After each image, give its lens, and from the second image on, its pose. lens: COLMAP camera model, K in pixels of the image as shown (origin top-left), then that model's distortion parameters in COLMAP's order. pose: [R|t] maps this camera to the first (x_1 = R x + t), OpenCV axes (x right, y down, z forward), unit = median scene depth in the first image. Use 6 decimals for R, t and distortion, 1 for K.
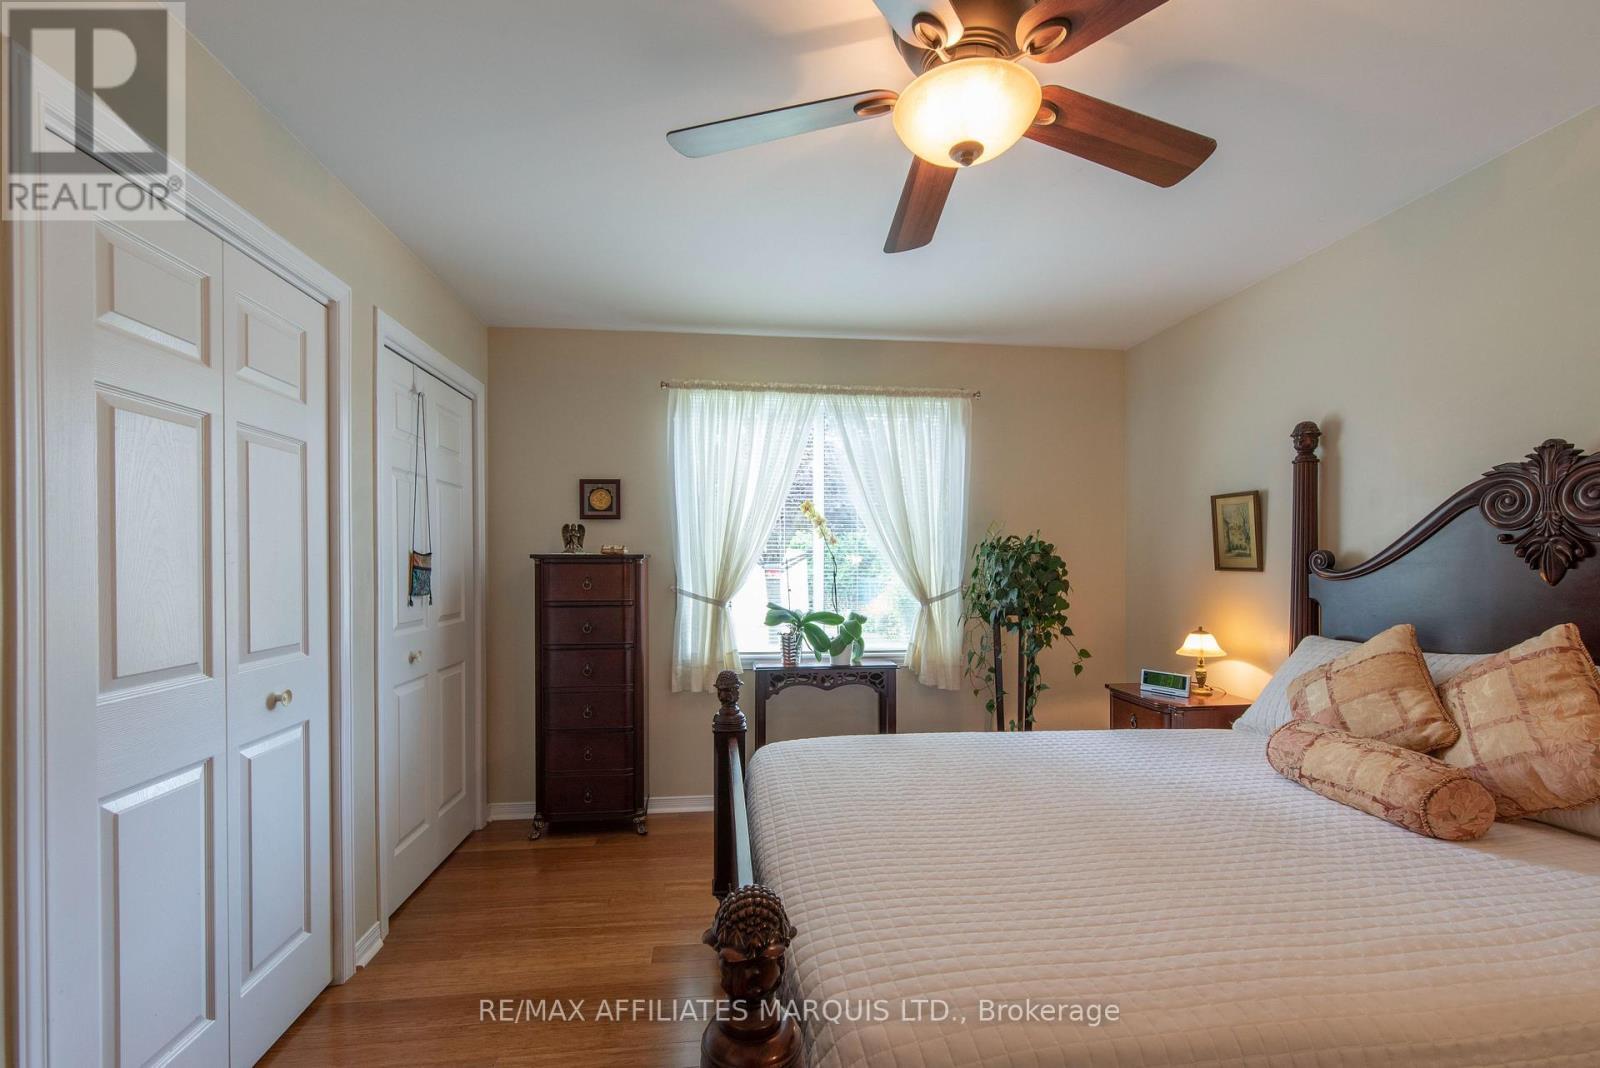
lens RADIAL K [[707.1, 0, 801.8], [0, 707.1, 556.4], [0, 0, 1]] dist [0.000384, 0.000060]
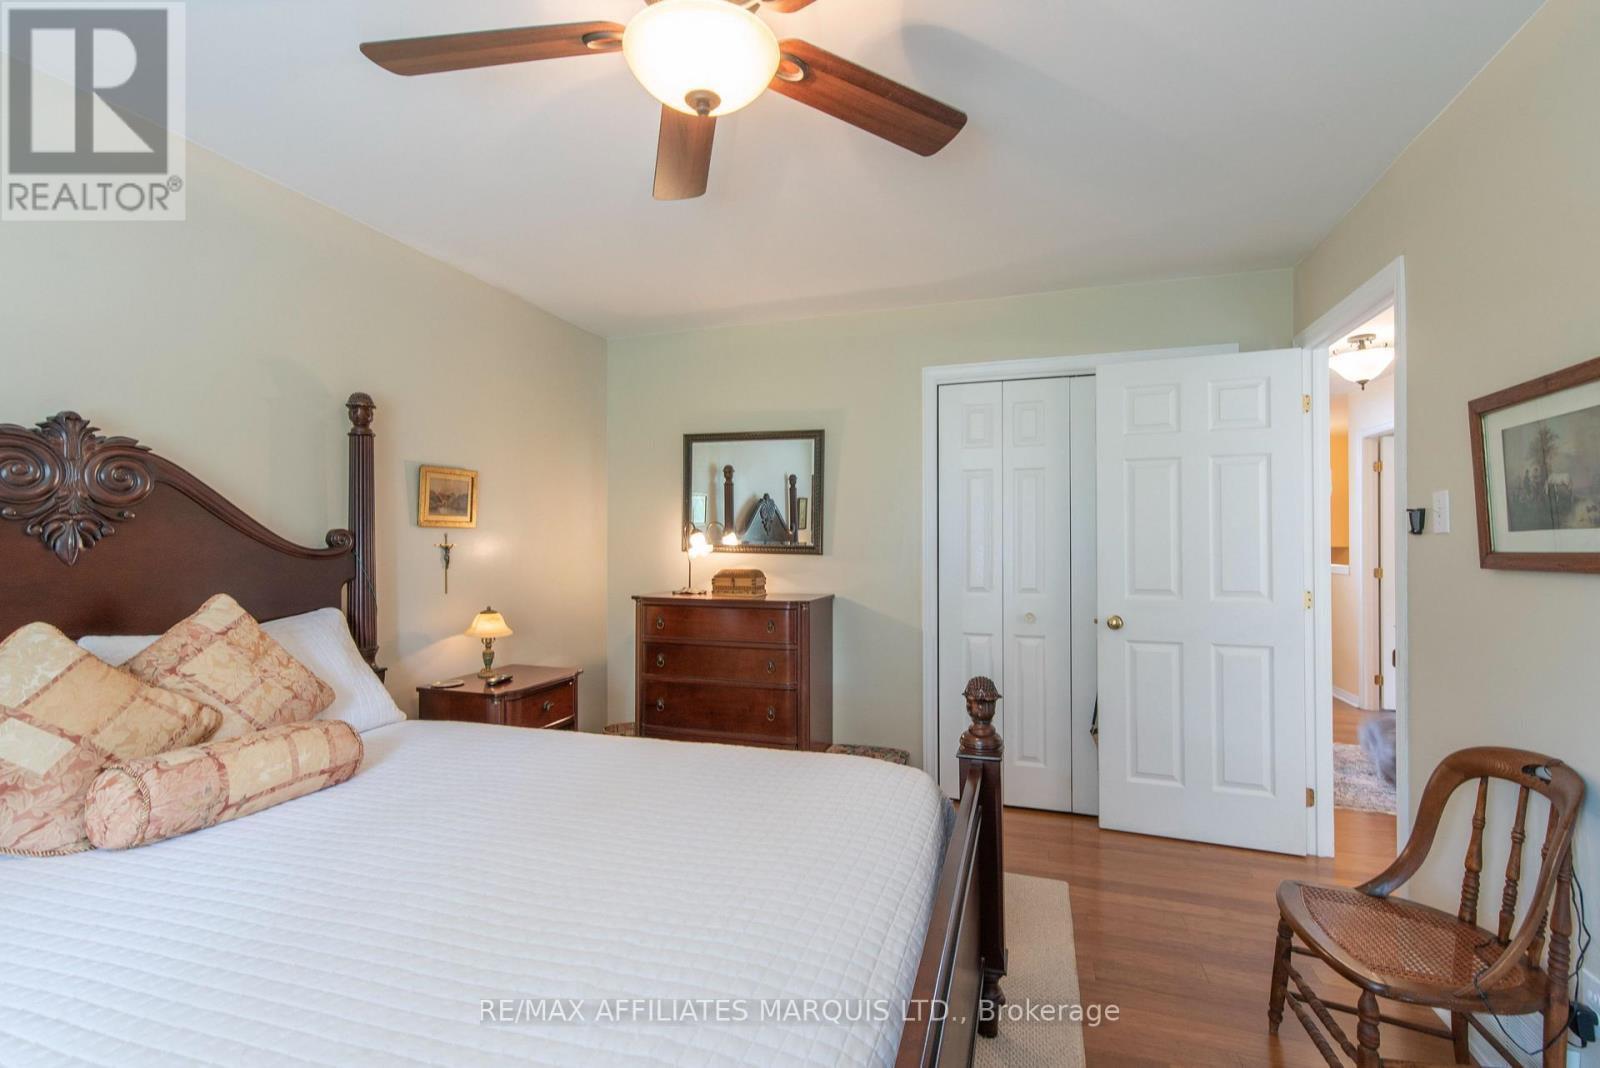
lens RADIAL K [[707.1, 0, 801.8], [0, 707.1, 556.4], [0, 0, 1]] dist [0.000384, 0.000060]
pose [[-0.907226, -0.015916, 0.420343, -0.128579], [-0.010162, 0.999822, 0.015927, 0.001934], [-0.420521, 0.010178, -0.907226, 0.822579]]
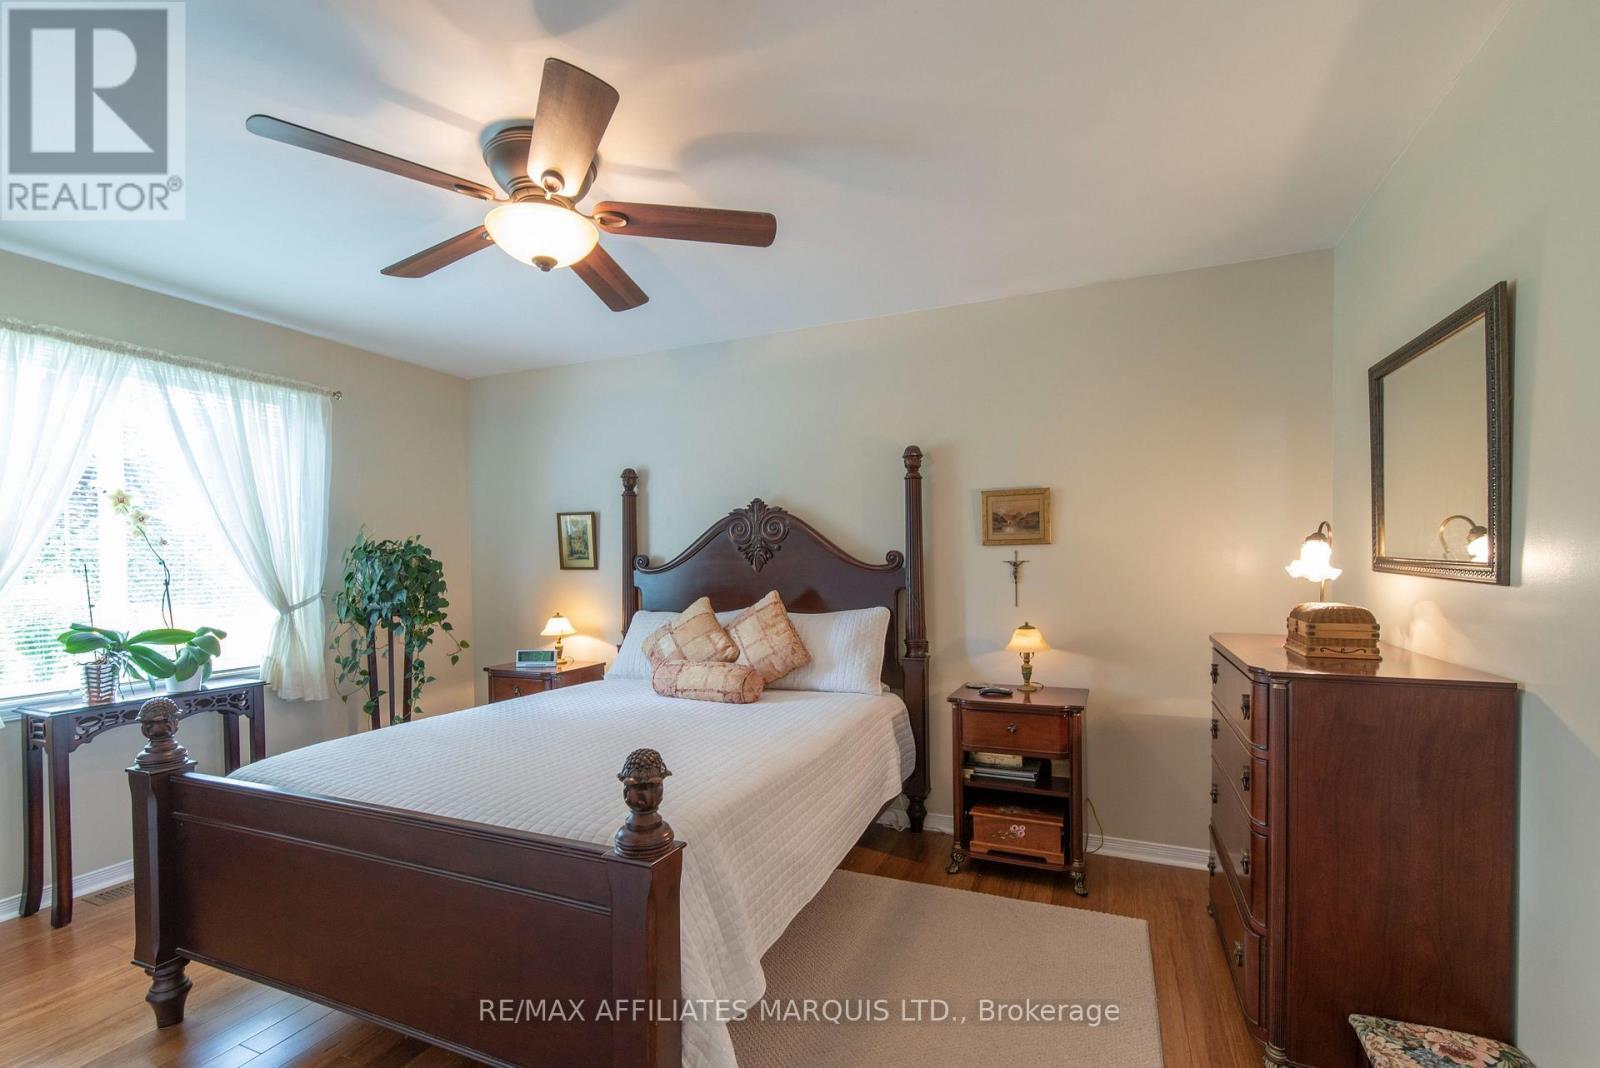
lens RADIAL K [[707.1, 0, 801.8], [0, 707.1, 556.4], [0, 0, 1]] dist [0.000384, 0.000060]
pose [[0.500250, -0.000536, 0.865881, -0.330725], [0.005330, 0.999983, -0.002460, 0.000591], [-0.865864, 0.005846, 0.500244, -0.049711]]
